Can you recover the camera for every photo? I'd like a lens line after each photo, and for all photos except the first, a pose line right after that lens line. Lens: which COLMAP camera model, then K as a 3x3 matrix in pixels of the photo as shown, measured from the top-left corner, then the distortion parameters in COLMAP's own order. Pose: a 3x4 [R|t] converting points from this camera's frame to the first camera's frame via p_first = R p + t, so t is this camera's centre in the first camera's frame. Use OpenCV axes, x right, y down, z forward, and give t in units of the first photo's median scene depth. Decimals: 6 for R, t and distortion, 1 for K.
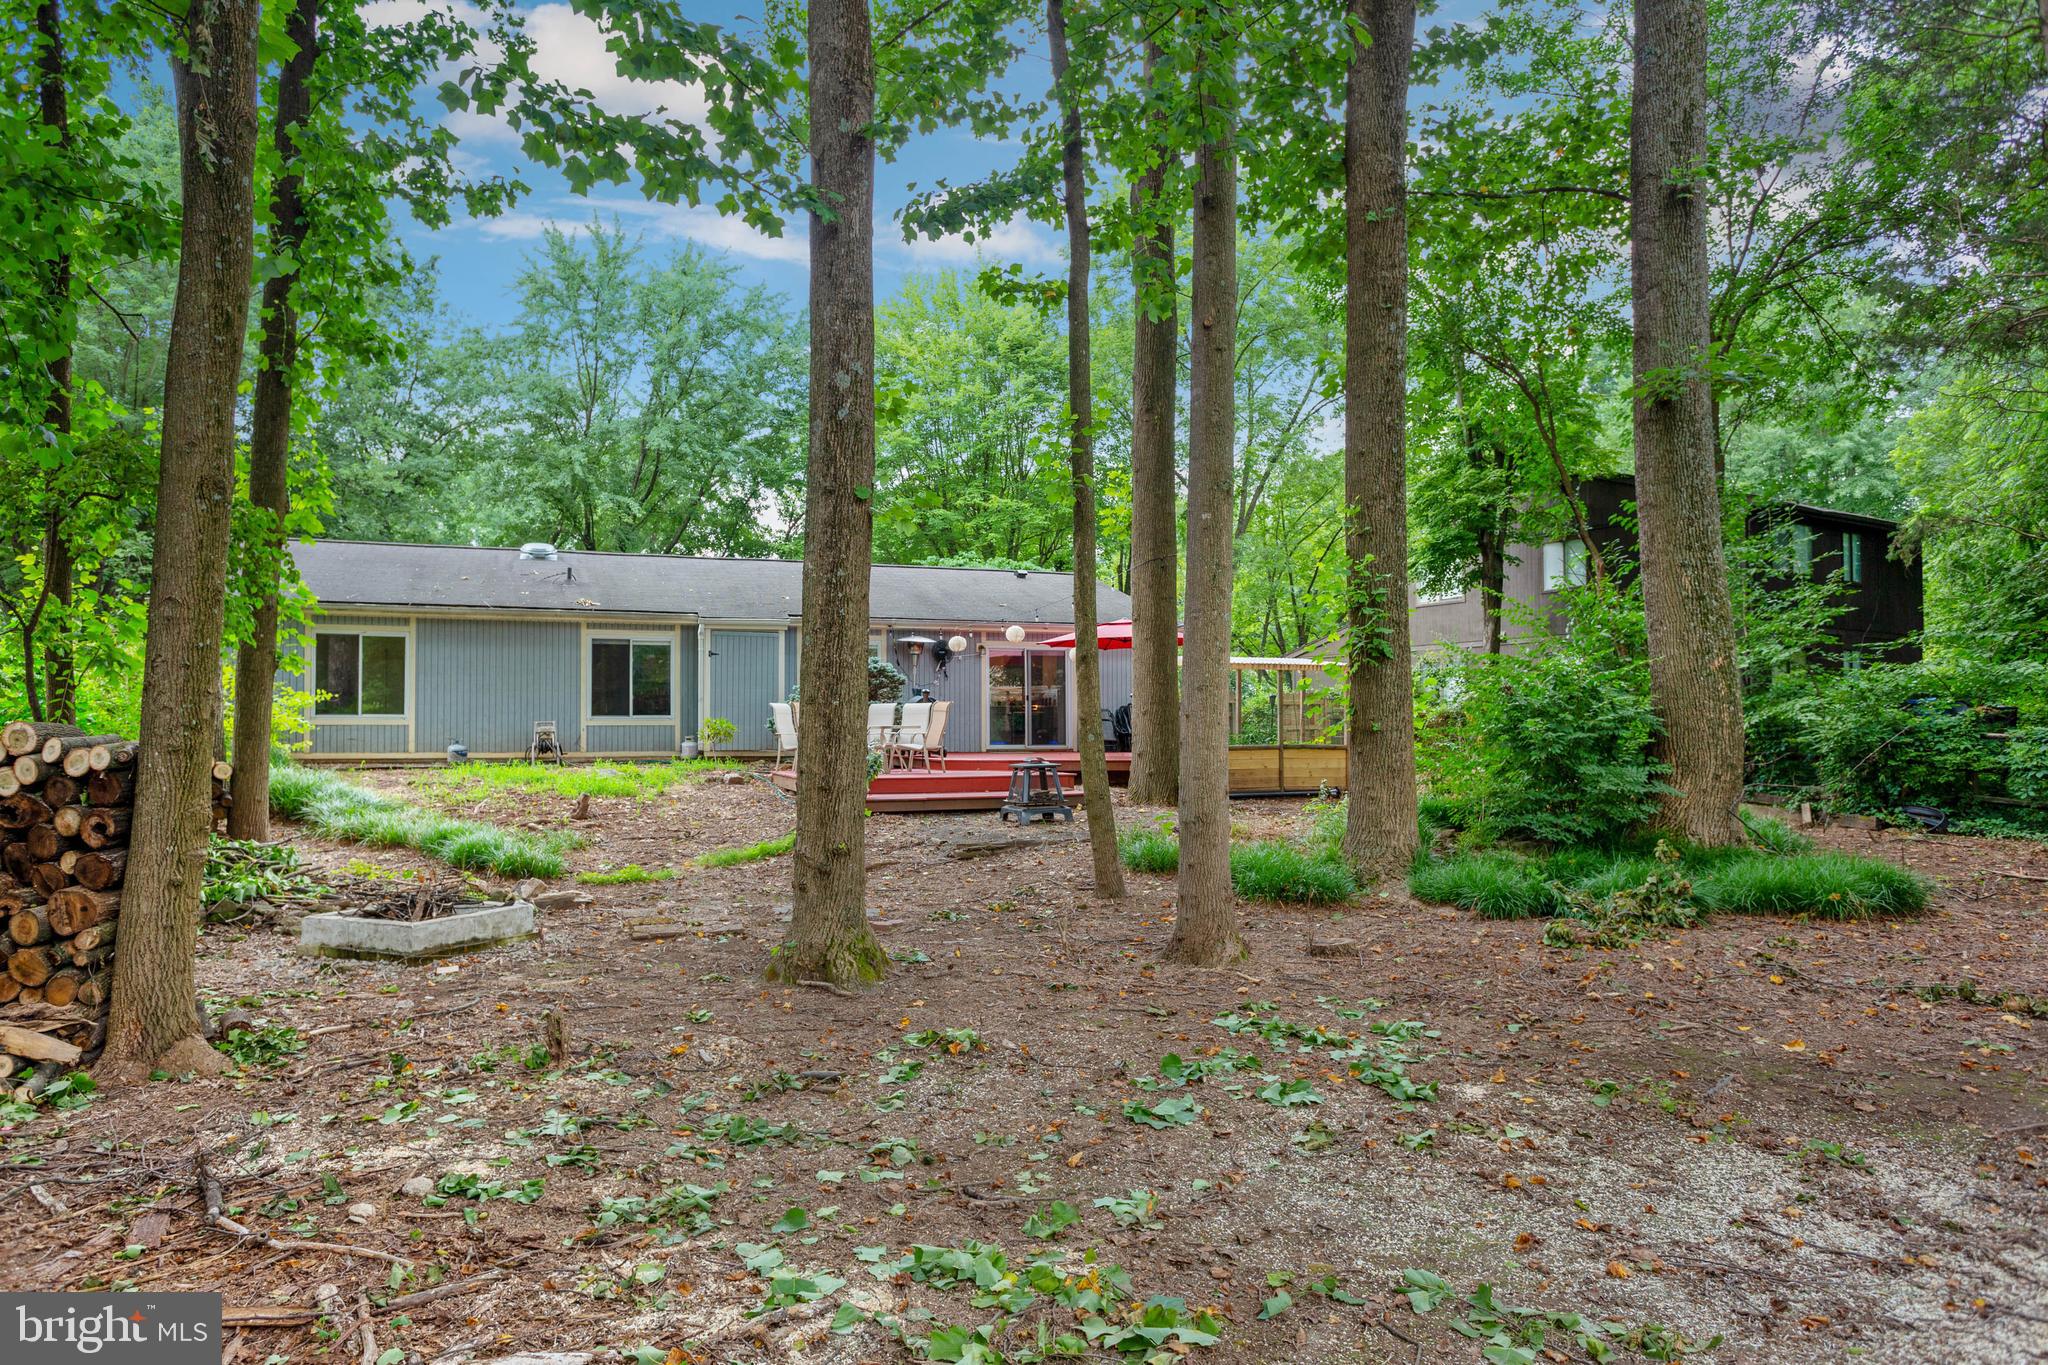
lens RADIAL K [[1389.7, 0, 1017.6], [0, 1389.7, 736.6], [0, 0, 1]] dist [0.001228, 0.000246]
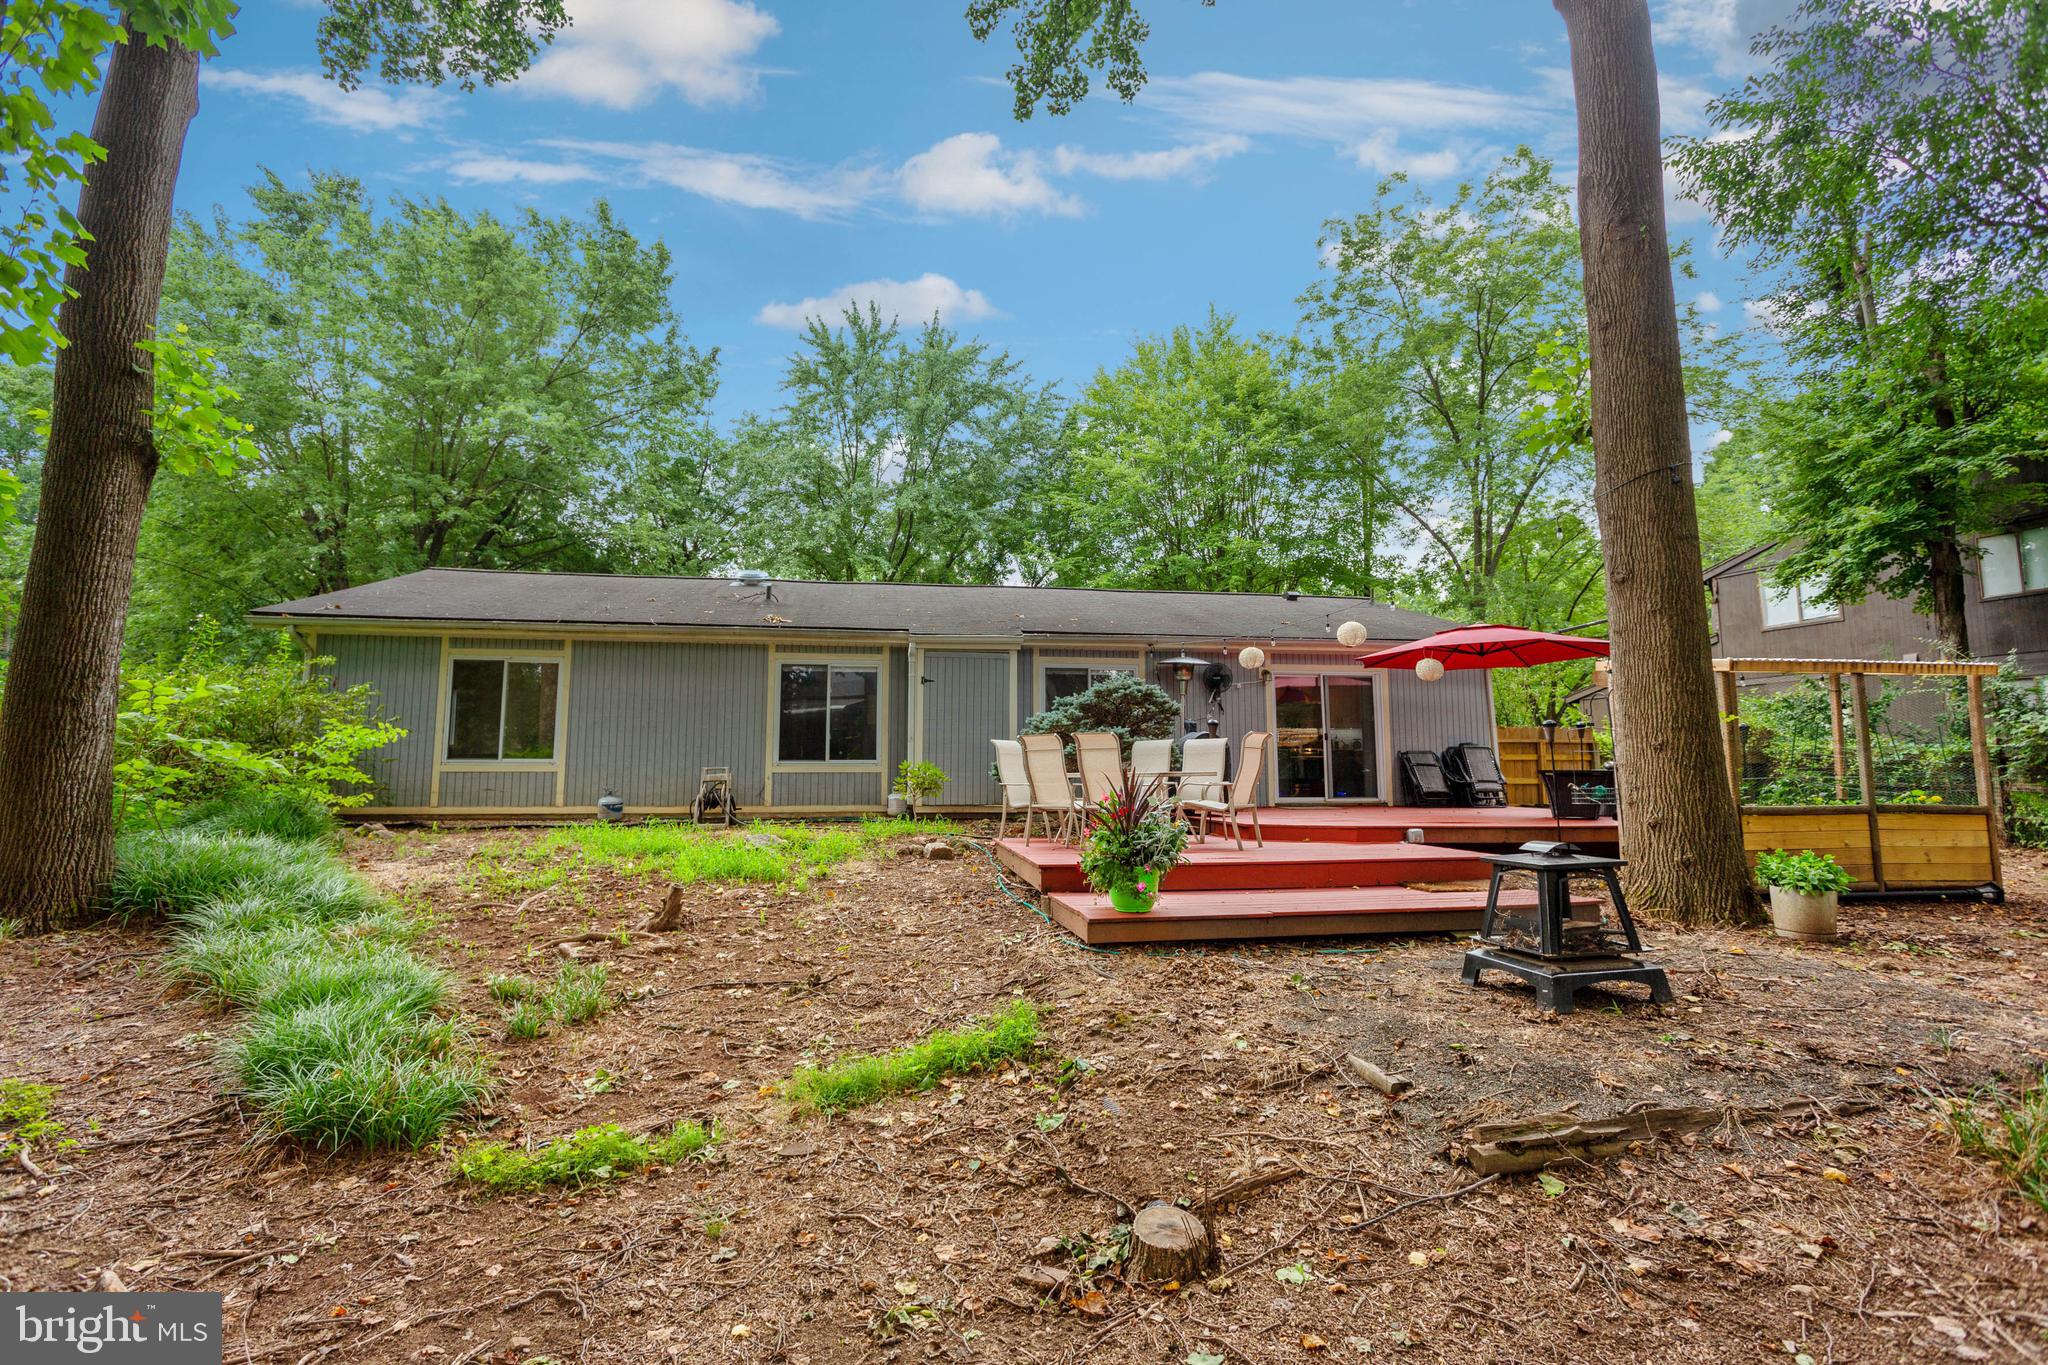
lens RADIAL K [[1008.0, 0, 1003.0], [0, 1008.0, 680.4], [0, 0, 1]] dist [0.000503, 0.000389]
pose [[0.980487, -0.018344, -0.195729, -0.066023], [-0.001516, 0.994902, -0.100839, -0.002473], [0.196581, 0.099168, 0.975460, 0.455198]]
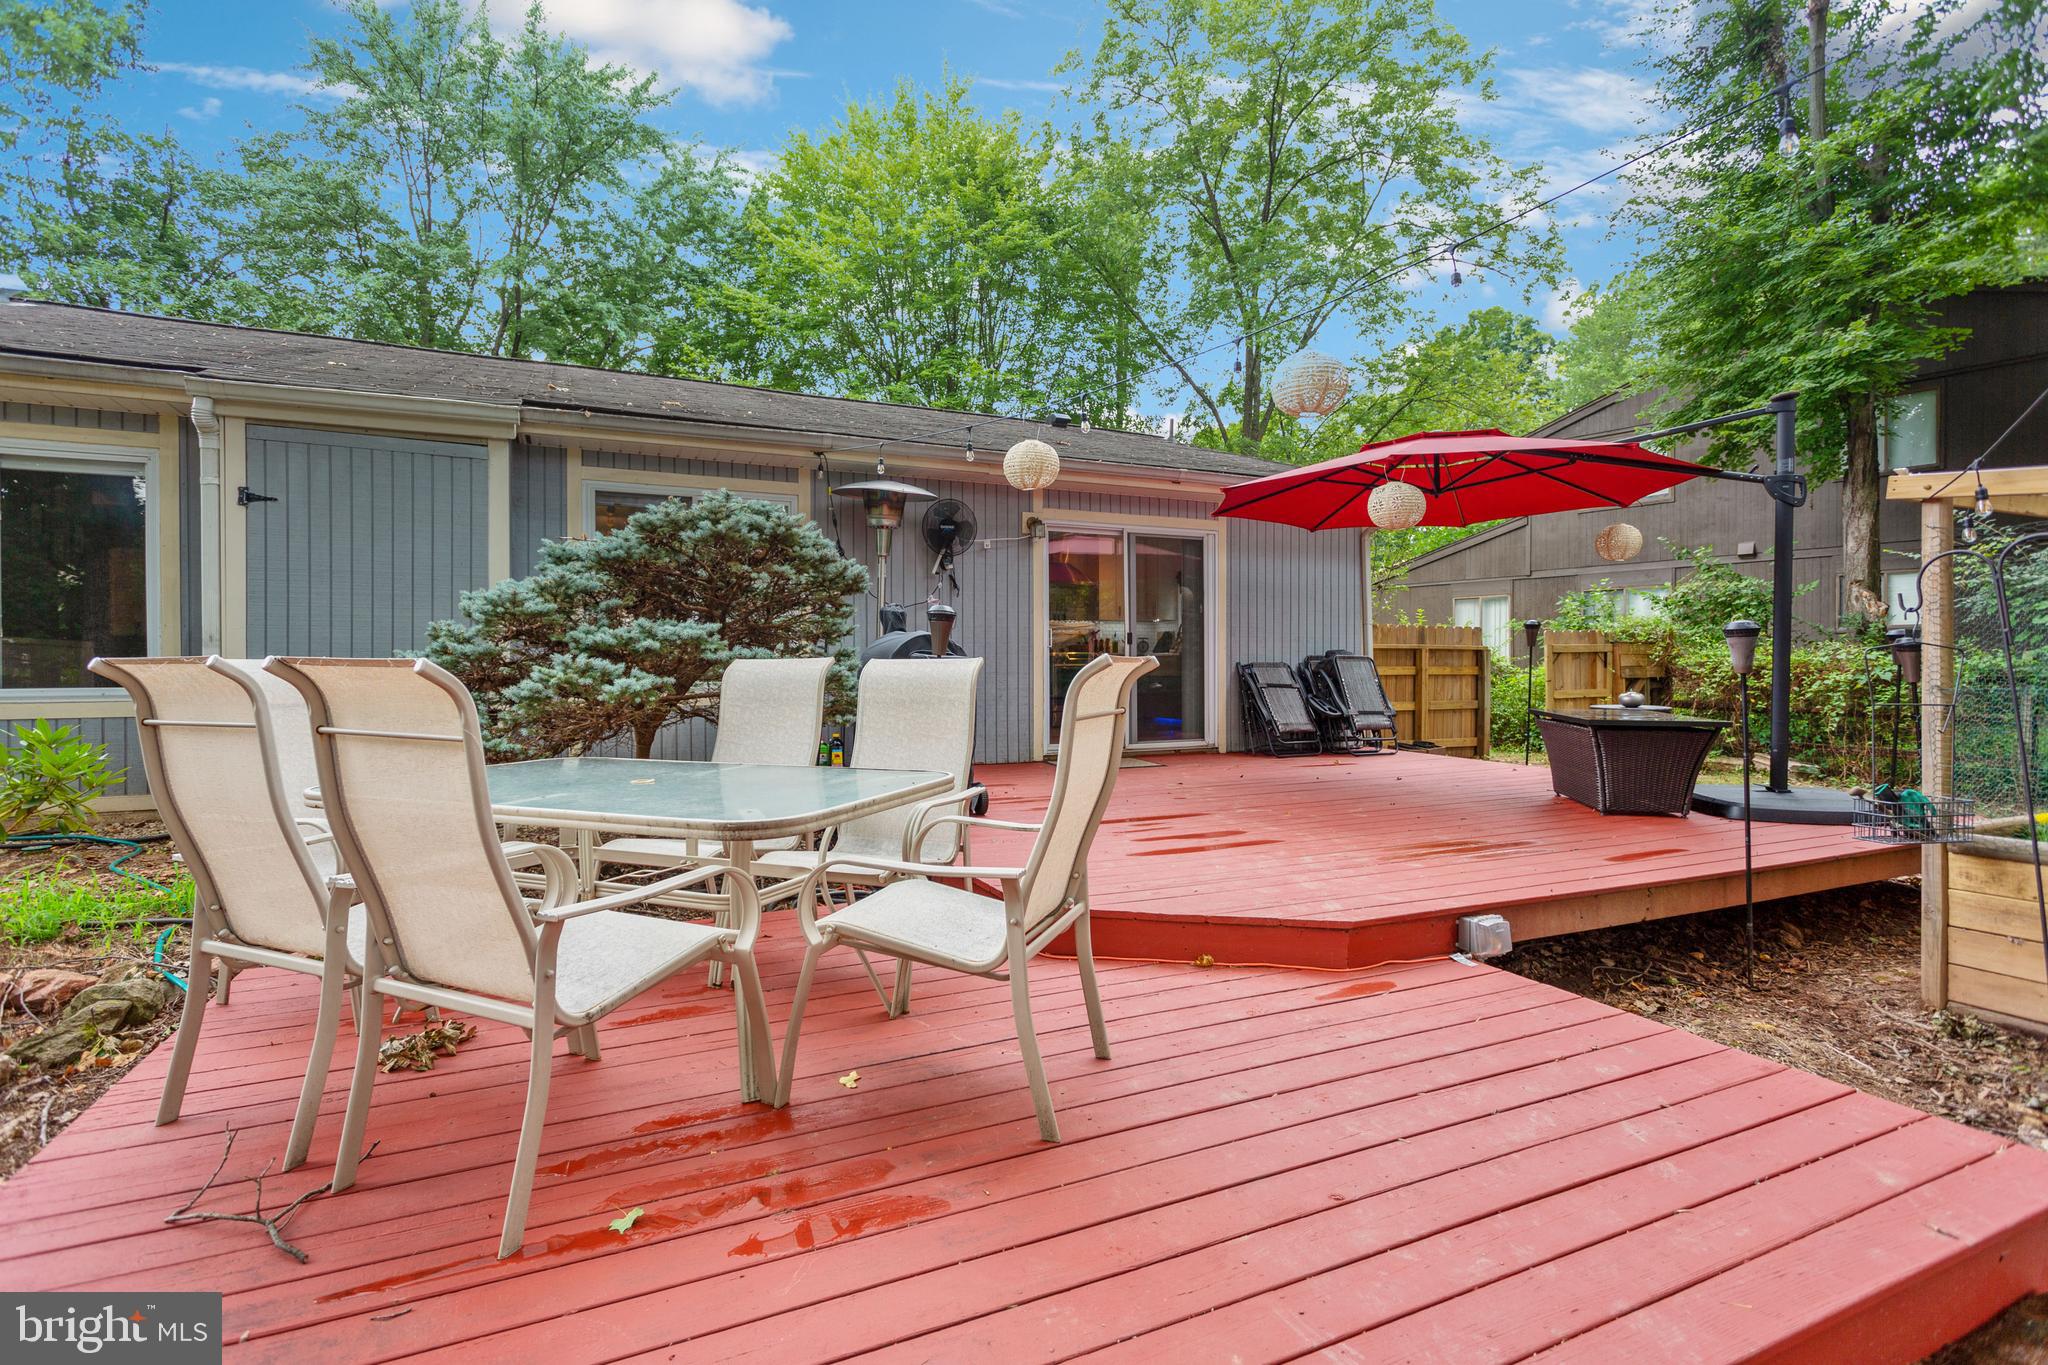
lens RADIAL K [[983.2, 0, 1026.5], [0, 983.2, 671.2], [0, 0, 1]] dist [0.003220, 0.001366]
pose [[0.994948, 0.000387, 0.100395, -0.065002], [-0.000861, 0.999989, 0.004679, -0.020697], [-0.100392, -0.004742, 0.994937, 0.757005]]
